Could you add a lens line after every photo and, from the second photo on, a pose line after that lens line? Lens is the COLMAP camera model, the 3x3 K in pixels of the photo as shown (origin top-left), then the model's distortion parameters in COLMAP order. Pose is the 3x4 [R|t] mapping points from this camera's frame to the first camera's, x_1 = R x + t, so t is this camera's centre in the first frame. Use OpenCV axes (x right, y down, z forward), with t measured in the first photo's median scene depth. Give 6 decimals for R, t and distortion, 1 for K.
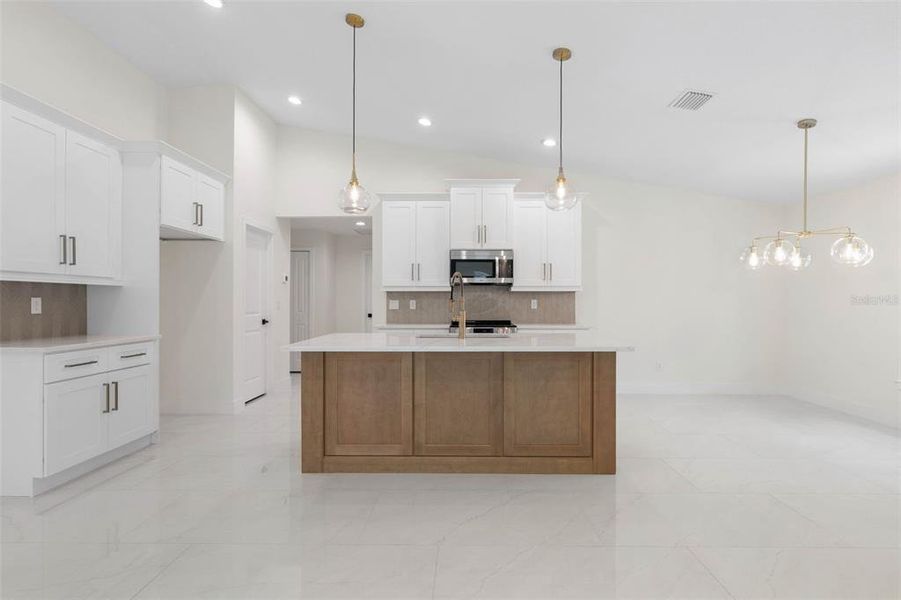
lens RADIAL K [[436.9, 0, 455.2], [0, 436.9, 302.0], [0, 0, 1]] dist [-0.003175, -0.000464]
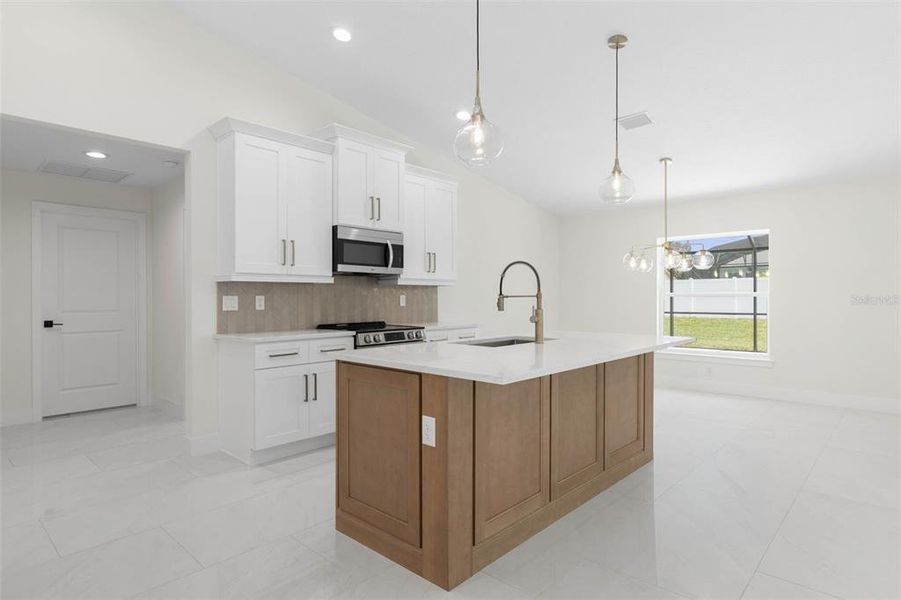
lens RADIAL K [[494.8, 0, 457.4], [0, 494.8, 299.0], [0, 0, 1]] dist [0.034375, 0.000099]
pose [[0.668604, -0.006979, 0.743586, -0.527648], [0.002815, 0.999973, 0.006854, -0.004262], [-0.743614, -0.002490, 0.668605, 0.338752]]
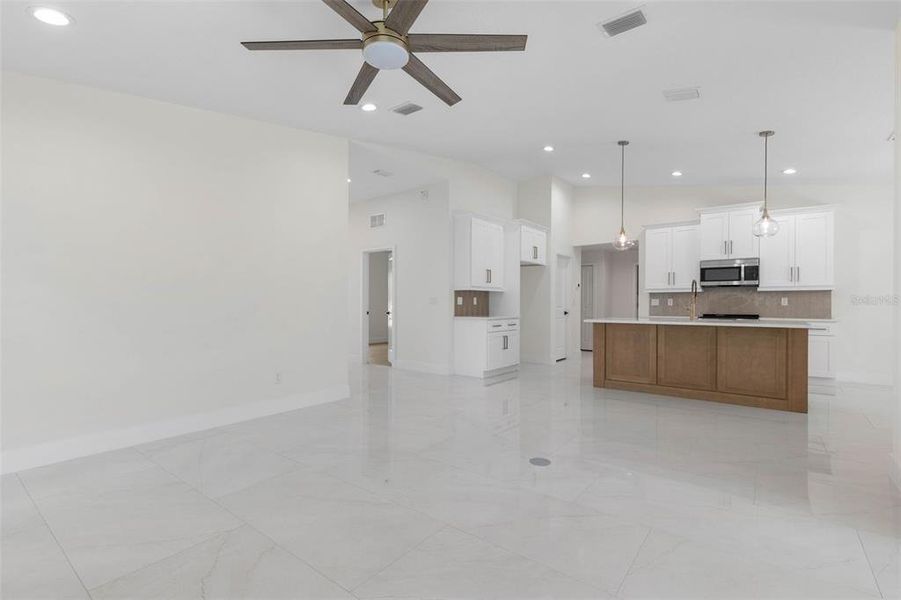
lens RADIAL K [[415.2, 0, 454.9], [0, 415.2, 305.7], [0, 0, 1]] dist [0.012385, -0.000461]
pose [[0.808392, 0.003637, -0.588634, 0.146100], [-0.002688, 0.999993, 0.002487, 0.018220], [0.588639, -0.000428, 0.808396, -0.526329]]
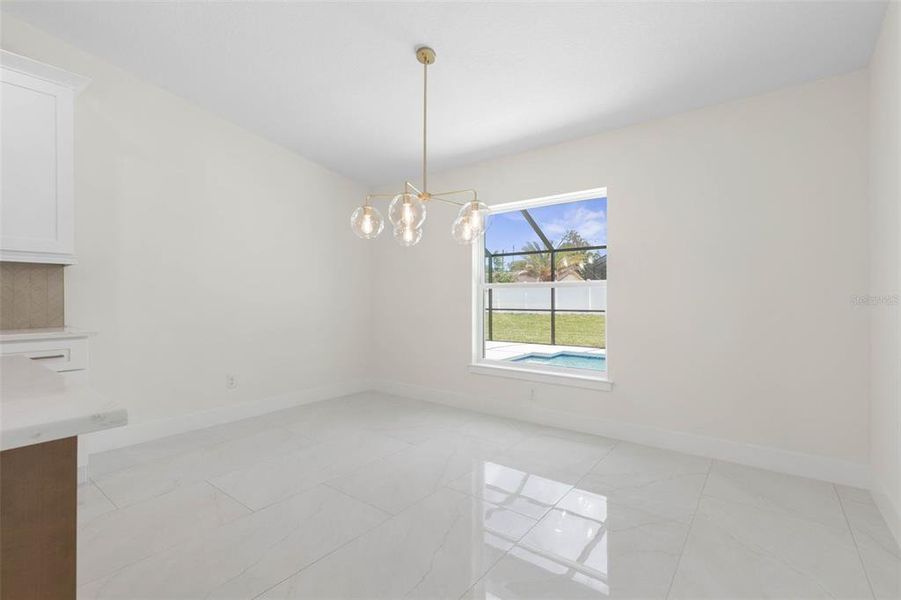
lens RADIAL K [[415.2, 0, 452.8], [0, 415.2, 295.8], [0, 0, 1]] dist [0.012385, -0.000461]
pose [[0.597266, 0.000681, 0.802043, 0.172321], [0.001758, 0.999996, -0.002159, 0.017342], [-0.802041, 0.002699, 0.597262, 0.376356]]
